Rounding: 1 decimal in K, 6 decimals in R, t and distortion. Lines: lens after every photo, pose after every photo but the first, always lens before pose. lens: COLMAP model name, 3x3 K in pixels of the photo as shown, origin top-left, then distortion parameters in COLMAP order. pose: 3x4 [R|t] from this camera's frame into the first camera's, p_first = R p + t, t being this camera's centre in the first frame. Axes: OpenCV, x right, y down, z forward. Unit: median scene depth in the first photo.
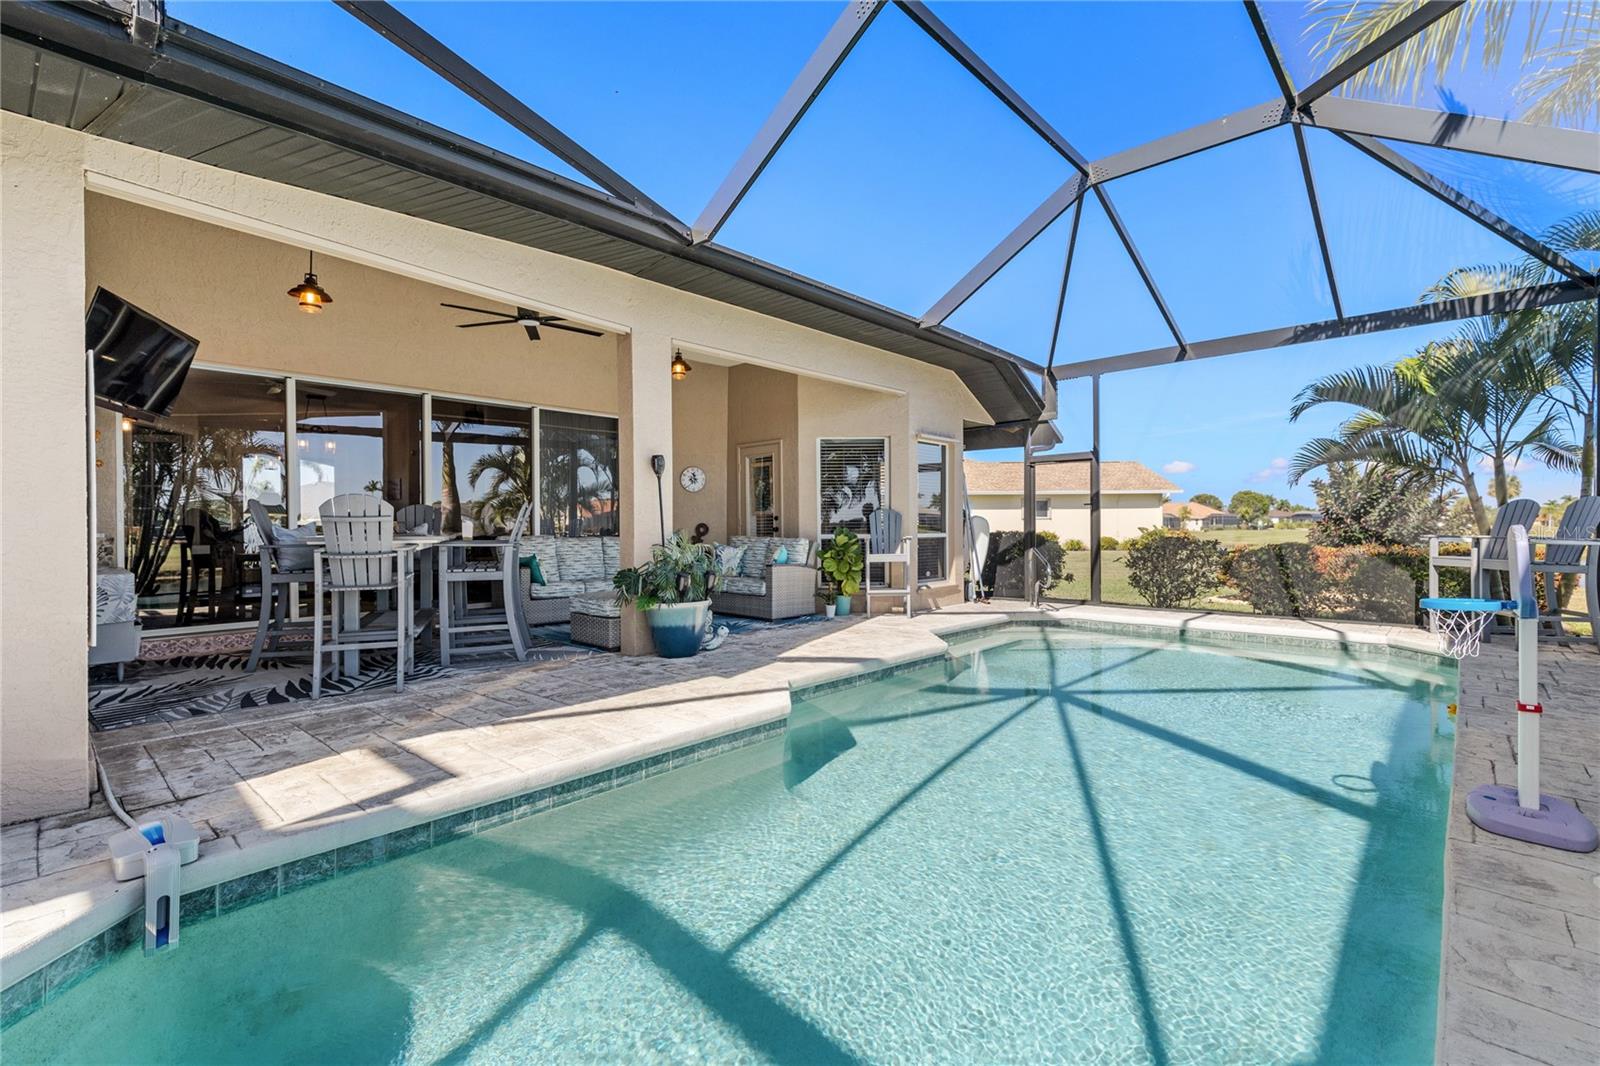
lens RADIAL K [[721.0, 0, 791.9], [0, 721.0, 530.5], [0, 0, 1]] dist [0.014623, 0.000042]
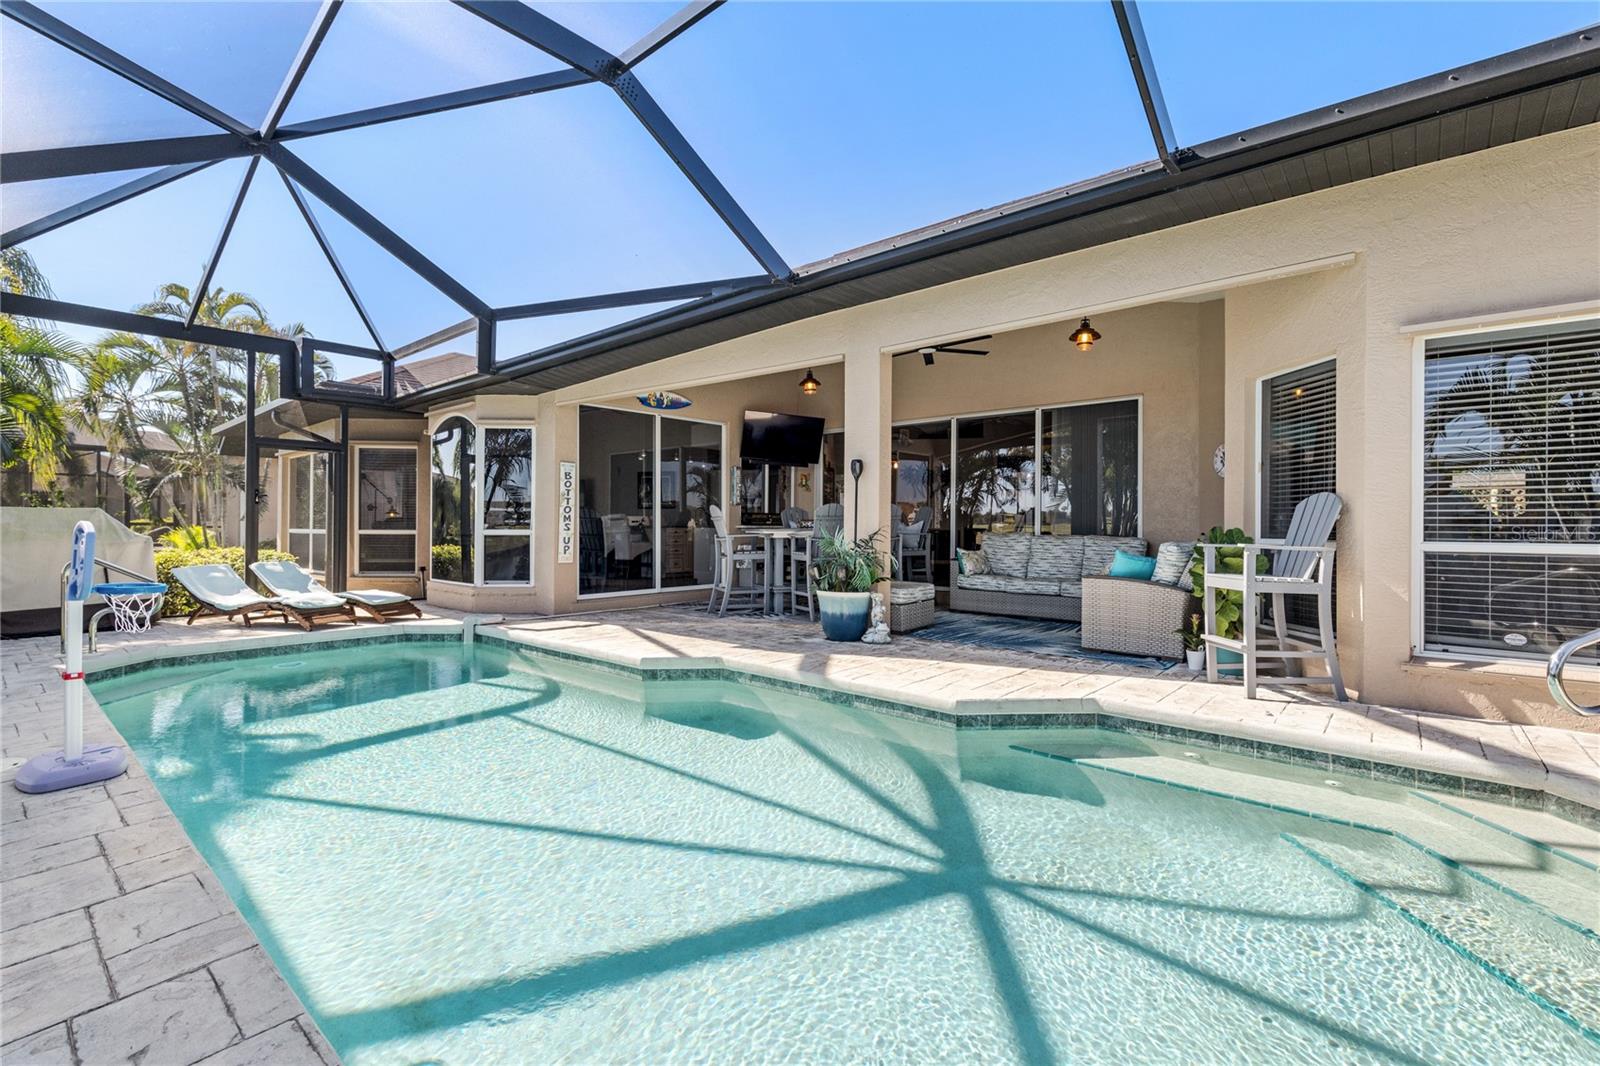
lens RADIAL K [[705.4, 0, 815.9], [0, 705.4, 521.9], [0, 0, 1]] dist [0.001476, 0.000052]
pose [[0.045875, -0.001534, -0.998946, 0.811041], [-0.010091, 0.999947, -0.001999, -0.004020], [0.998896, 0.010172, 0.045858, 0.796722]]
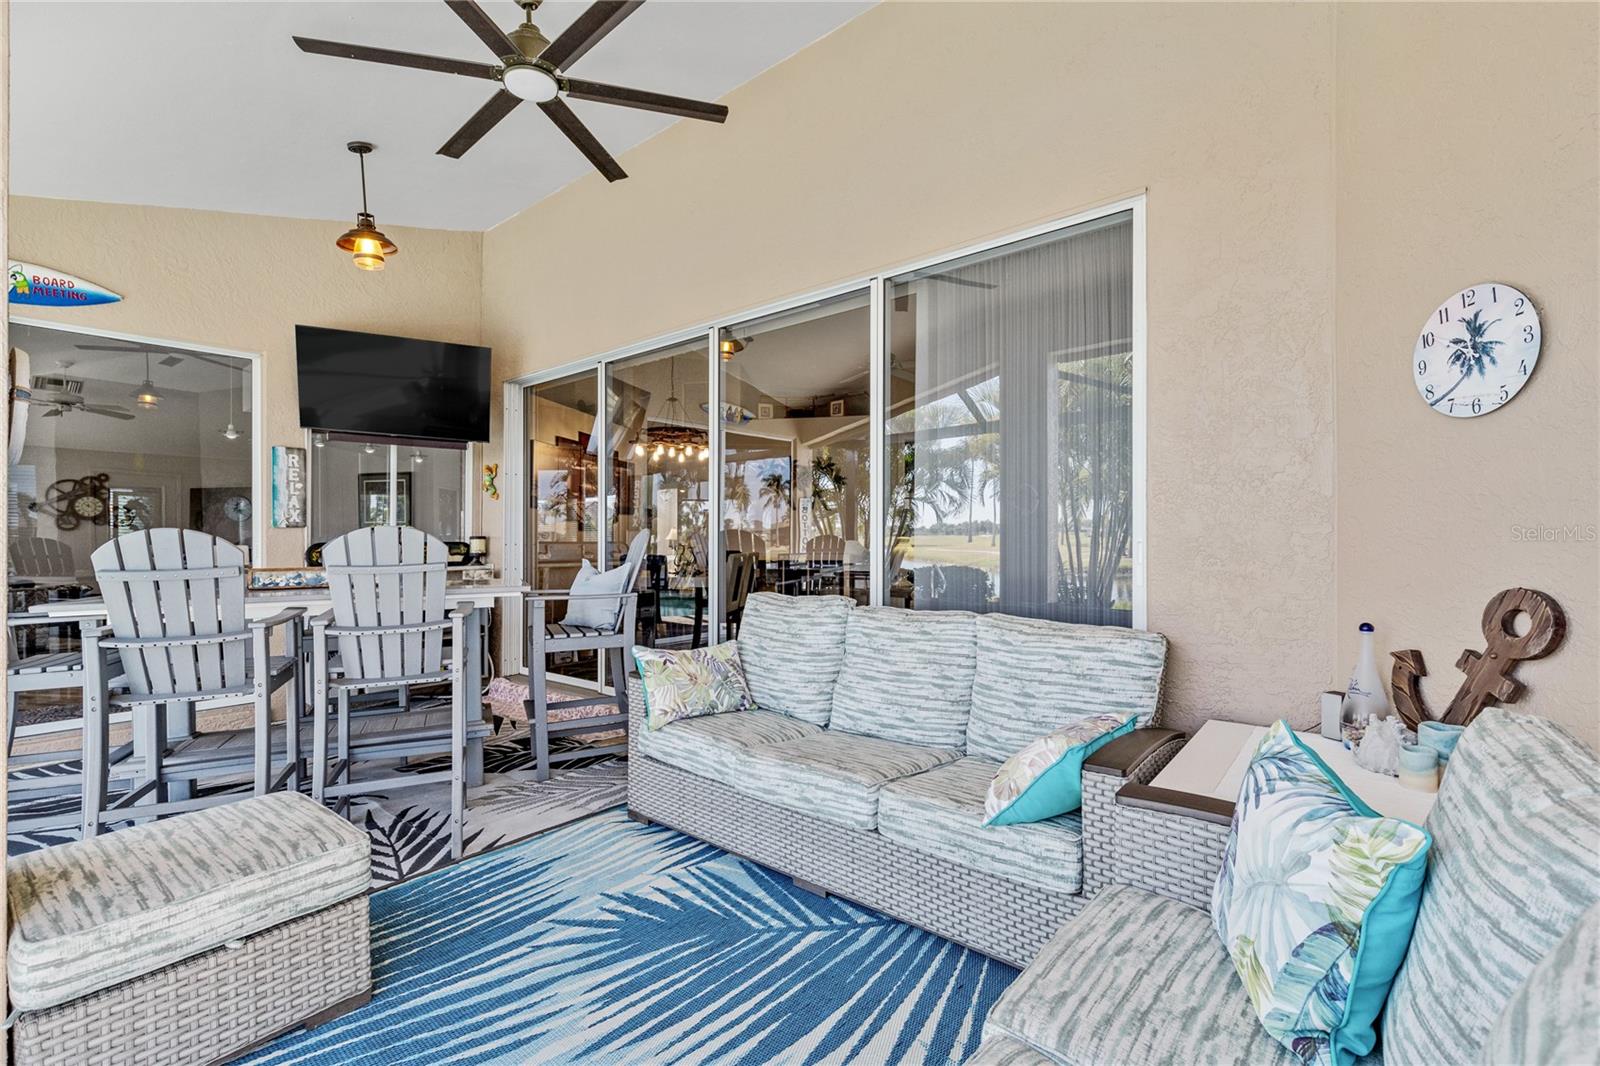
lens RADIAL K [[715.3, 0, 815.6], [0, 715.3, 534.2], [0, 0, 1]] dist [-0.001274, -0.000536]
pose [[0.081858, -0.001814, -0.996642, 0.056850], [-0.000626, 0.999998, -0.001871, -0.032979], [0.996644, 0.000777, 0.081857, 1.172332]]
